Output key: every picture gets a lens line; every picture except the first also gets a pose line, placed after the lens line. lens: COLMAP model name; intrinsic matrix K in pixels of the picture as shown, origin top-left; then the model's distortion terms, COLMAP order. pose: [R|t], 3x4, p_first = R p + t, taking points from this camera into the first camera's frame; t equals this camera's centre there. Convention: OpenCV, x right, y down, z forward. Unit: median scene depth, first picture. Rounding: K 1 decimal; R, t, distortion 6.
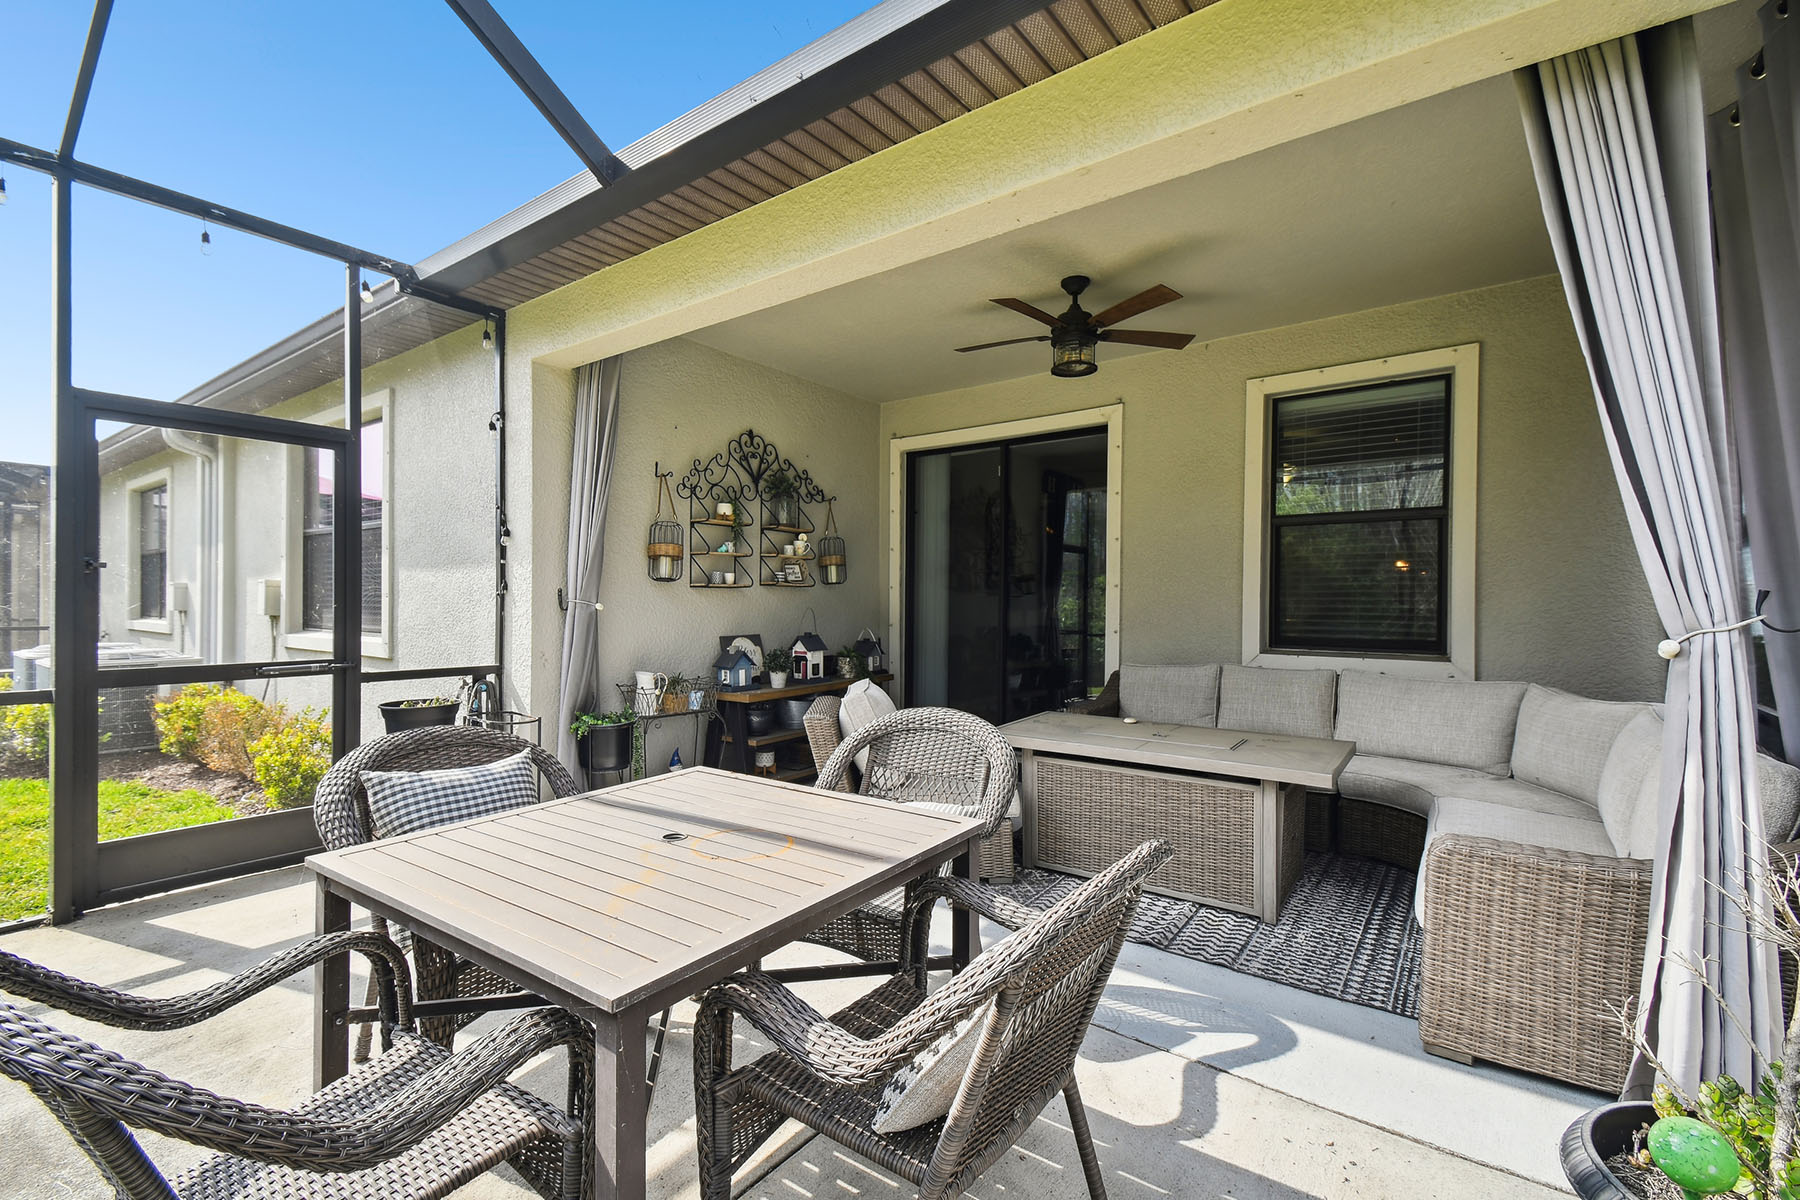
lens RADIAL K [[799.0, 0, 897.1], [0, 799.0, 603.5], [0, 0, 1]] dist [0.058023, -0.028901]
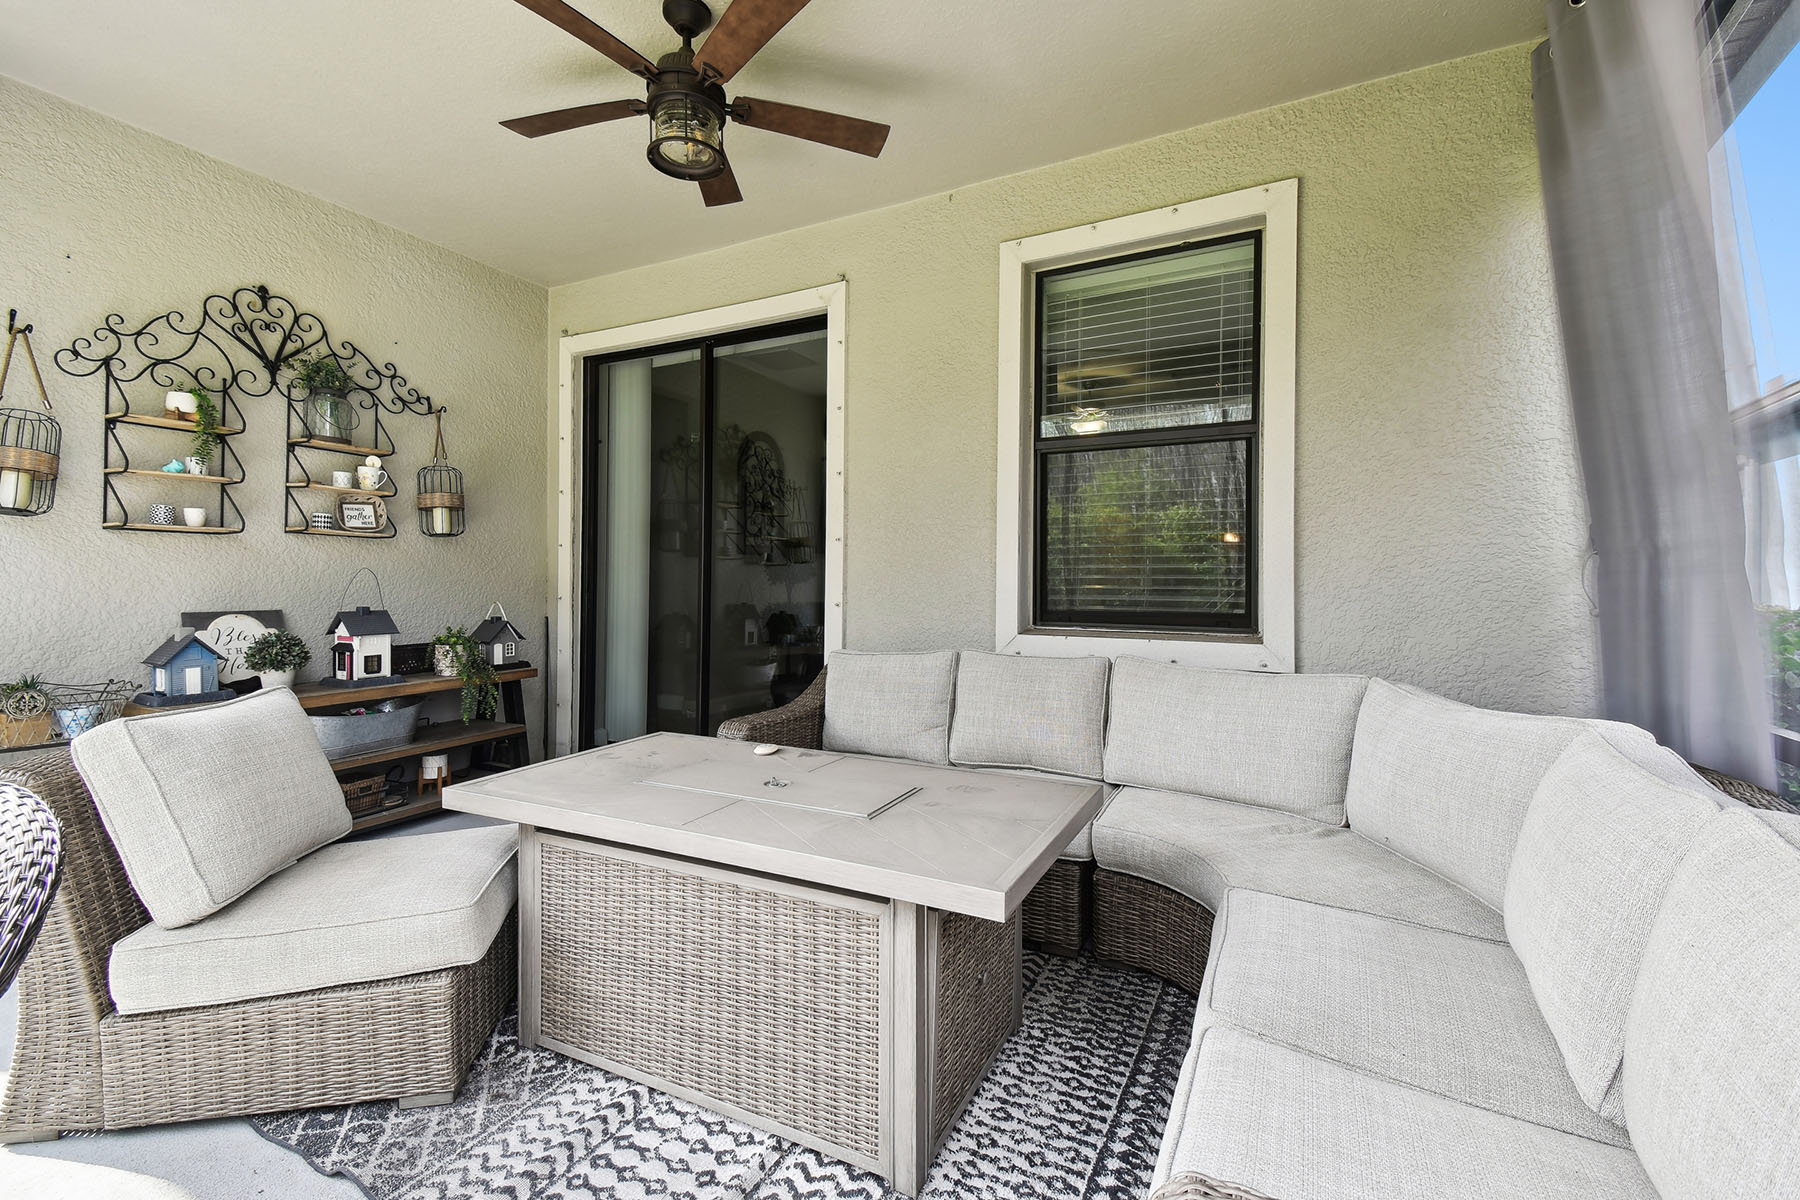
lens RADIAL K [[793.7, 0, 897.5], [0, 793.7, 571.4], [0, 0, 1]] dist [0.052748, -0.026764]
pose [[0.989462, 0.006044, 0.144665, 0.249720], [-0.002939, 0.999761, -0.021669, 0.023432], [-0.144761, 0.021015, 0.989243, 0.339232]]
